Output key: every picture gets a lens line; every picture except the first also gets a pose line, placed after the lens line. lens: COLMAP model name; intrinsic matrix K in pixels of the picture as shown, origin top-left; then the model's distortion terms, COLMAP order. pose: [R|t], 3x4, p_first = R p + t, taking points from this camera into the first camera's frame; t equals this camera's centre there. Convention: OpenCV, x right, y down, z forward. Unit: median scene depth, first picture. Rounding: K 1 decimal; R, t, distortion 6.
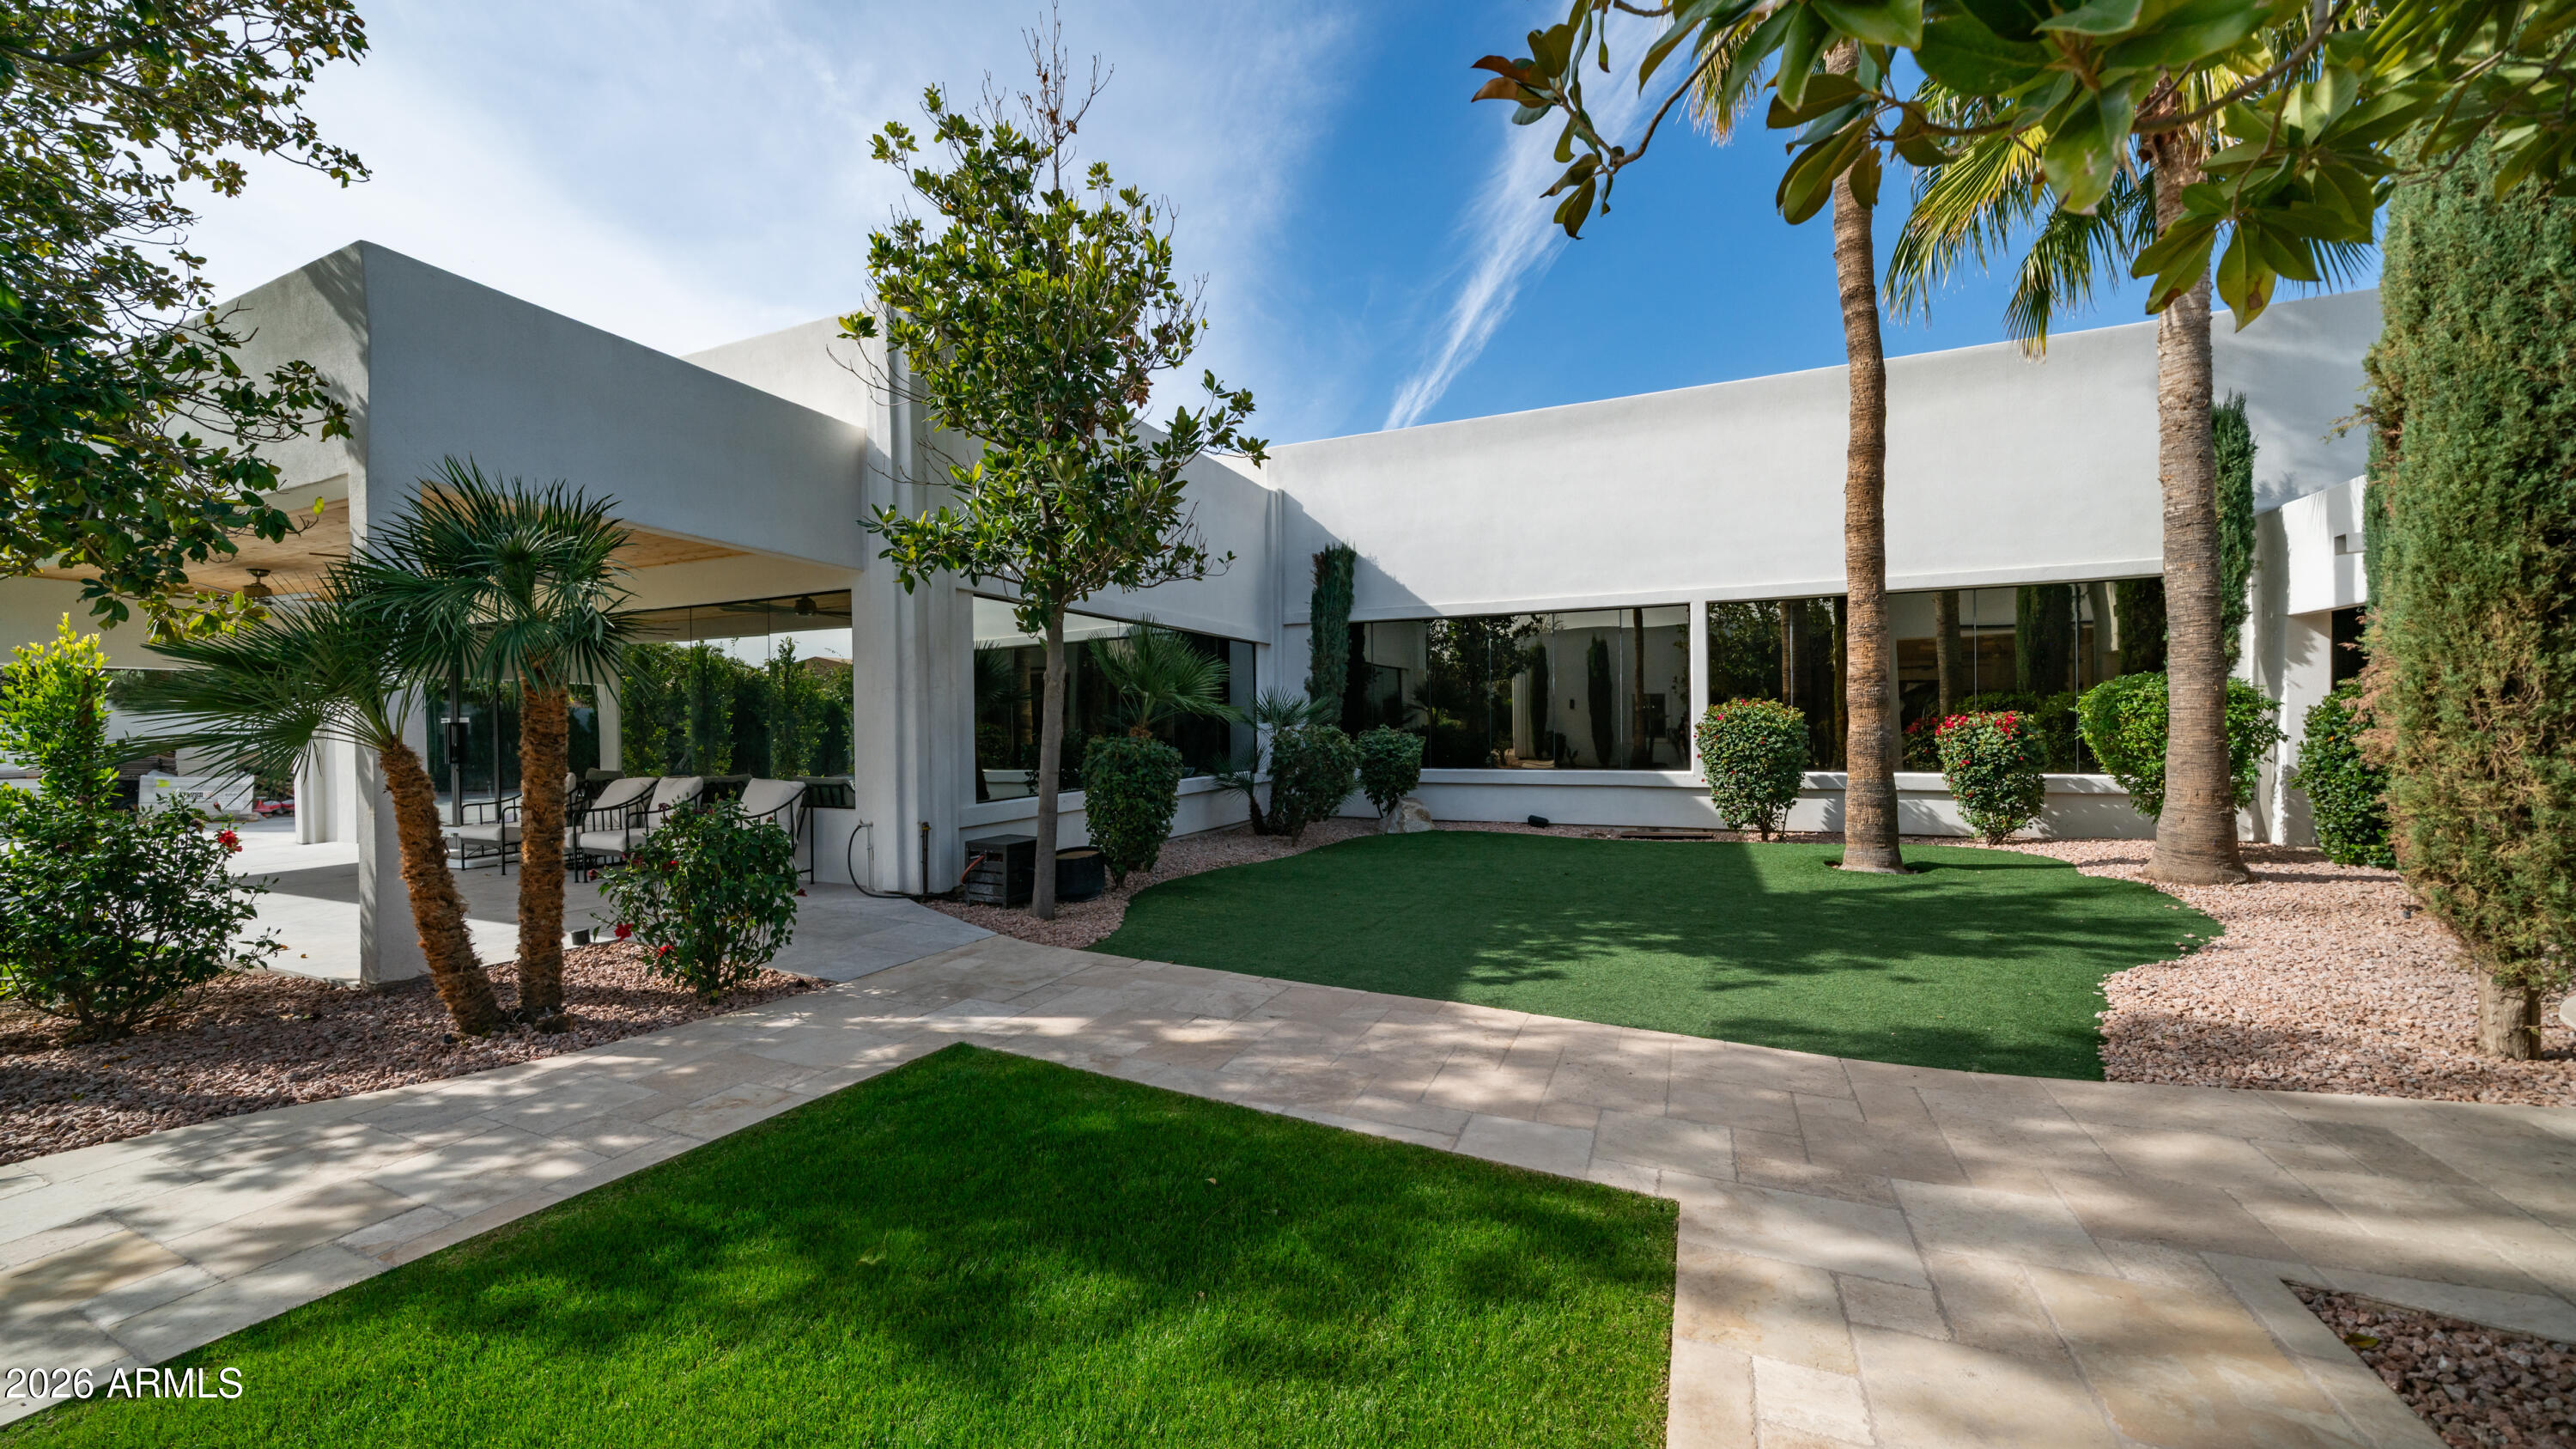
lens RADIAL K [[942.4, 0, 1288.0], [0, 942.4, 724.5], [0, 0, 1]] dist [0.000486, -0.000061]
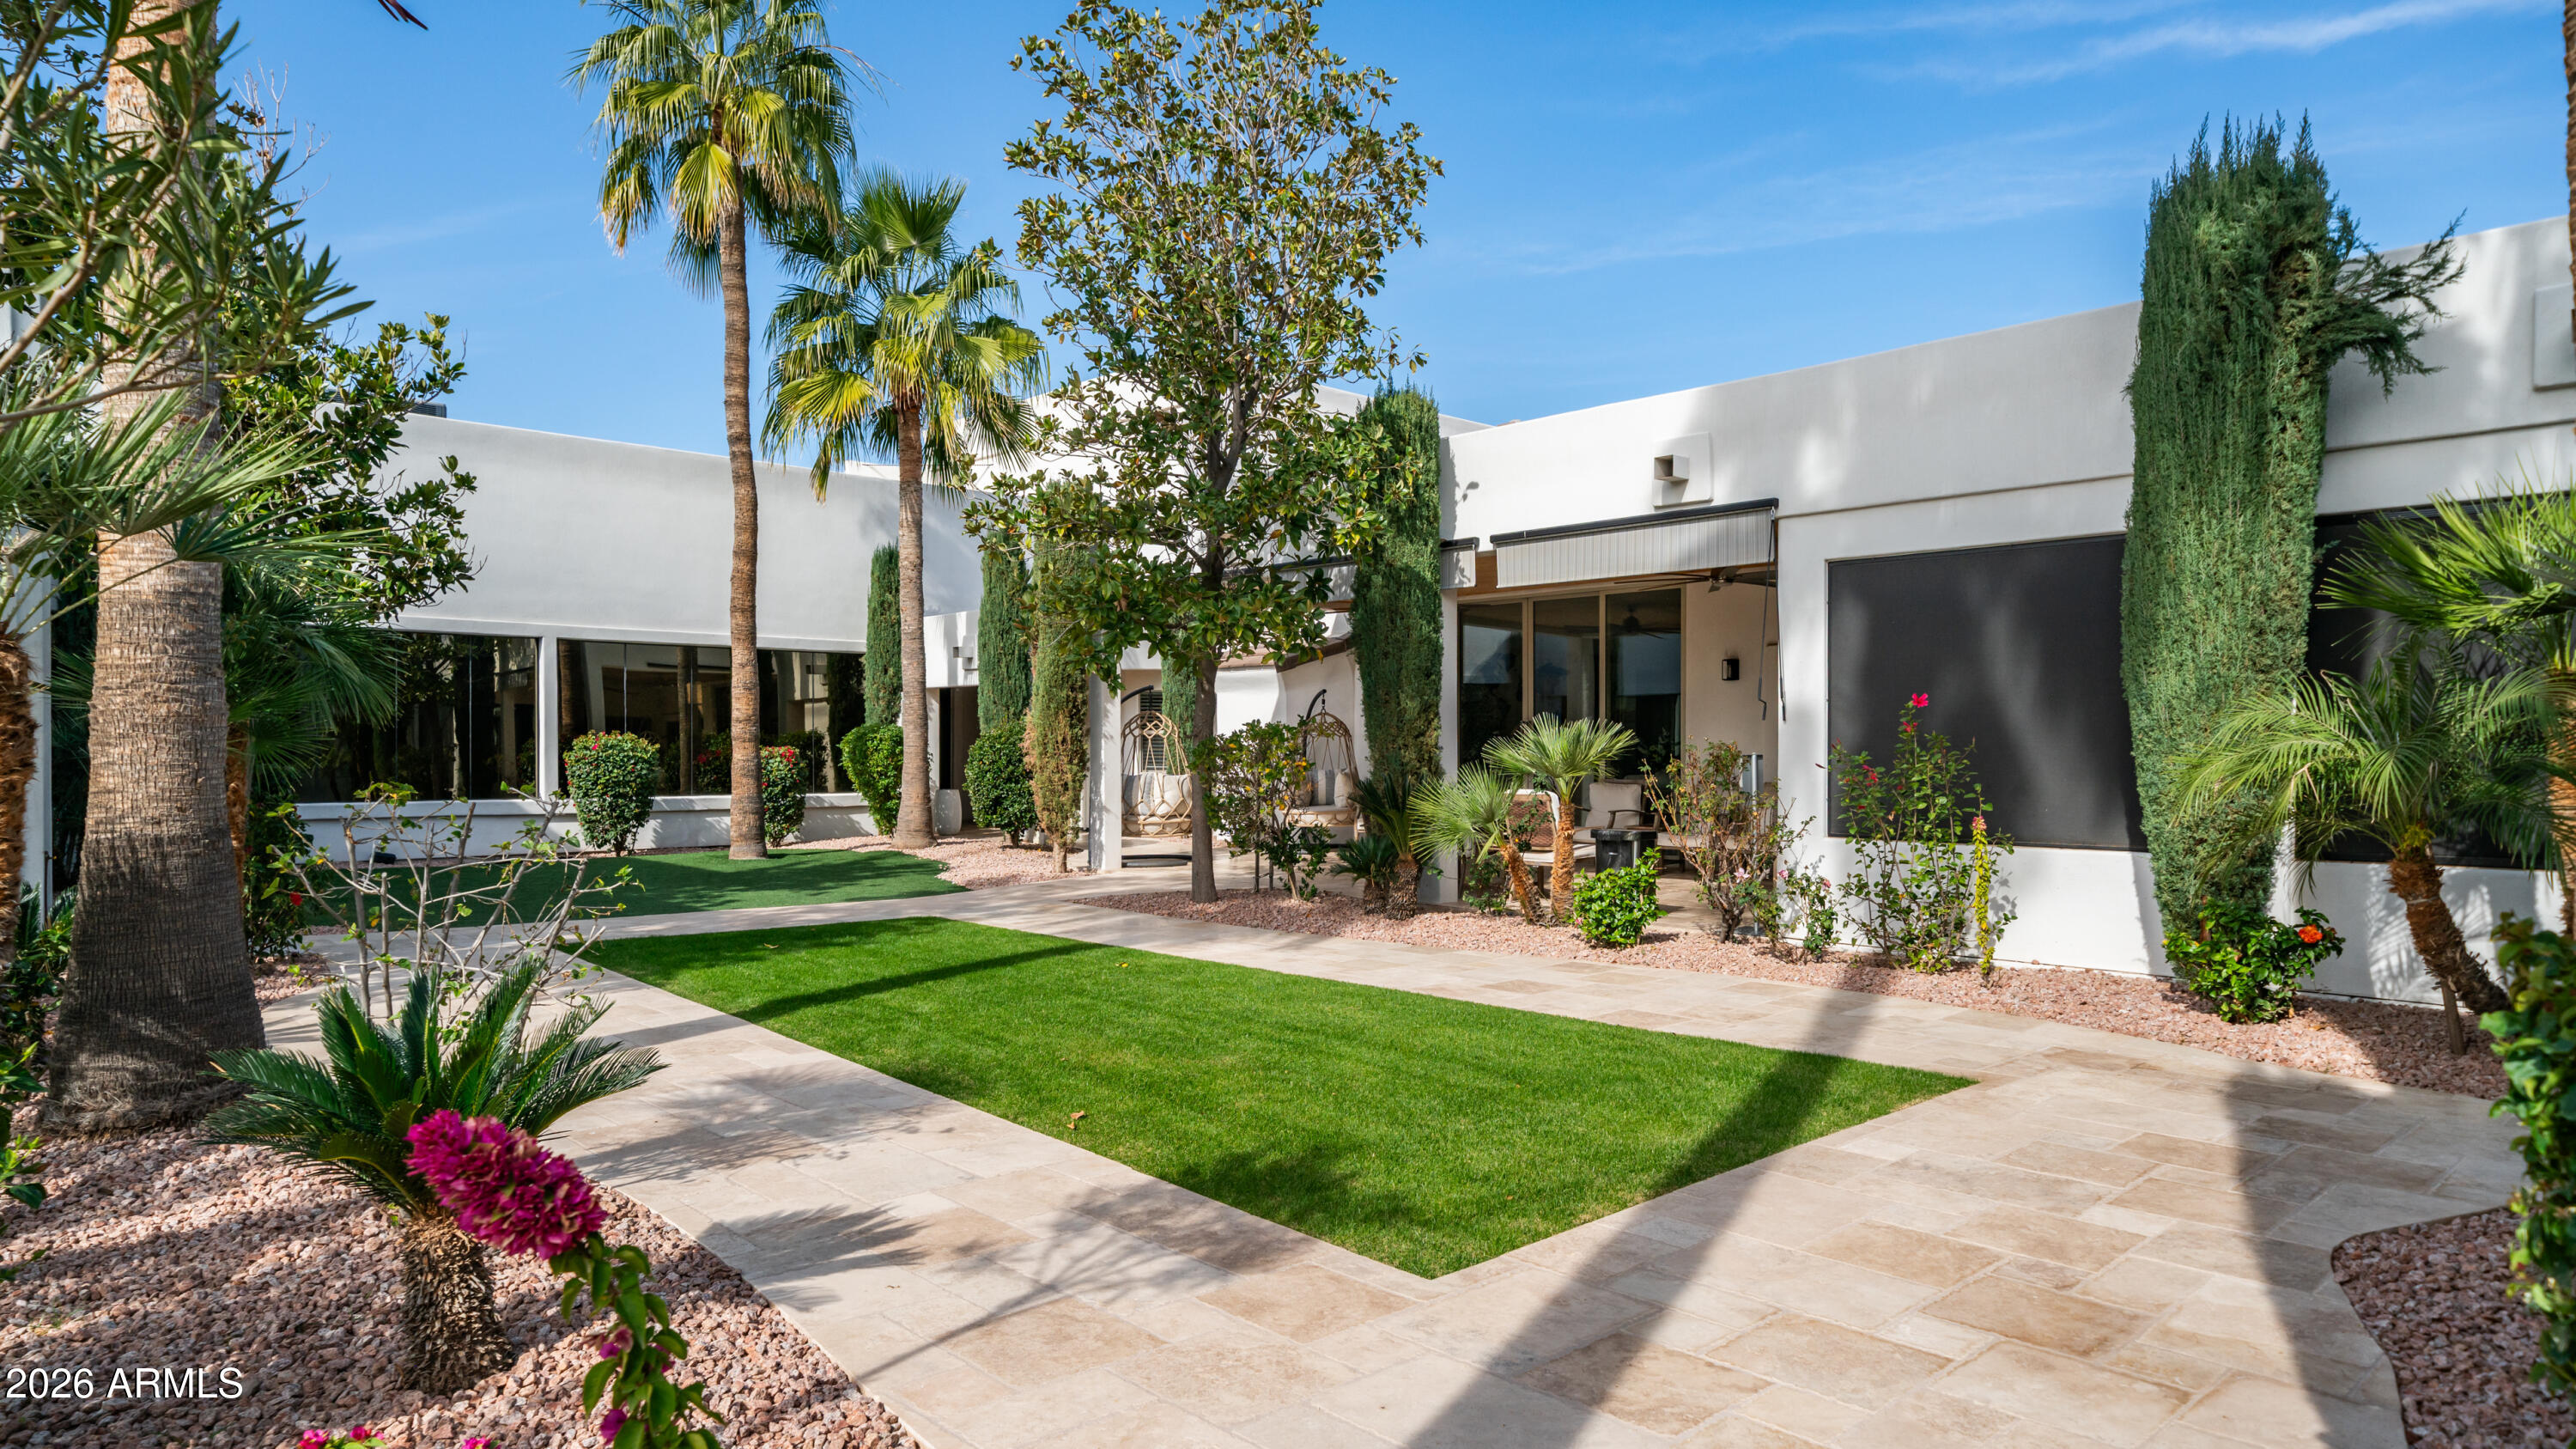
lens RADIAL K [[1522.2, 0, 1288.0], [0, 1522.2, 724.5], [0, 0, 1]] dist [0.000568, 0.000035]
pose [[0.377335, 0.028274, 0.925645, -1.120008], [0.000756, 0.999524, -0.030838, 0.025194], [-0.926076, 0.012336, 0.377134, -0.556071]]
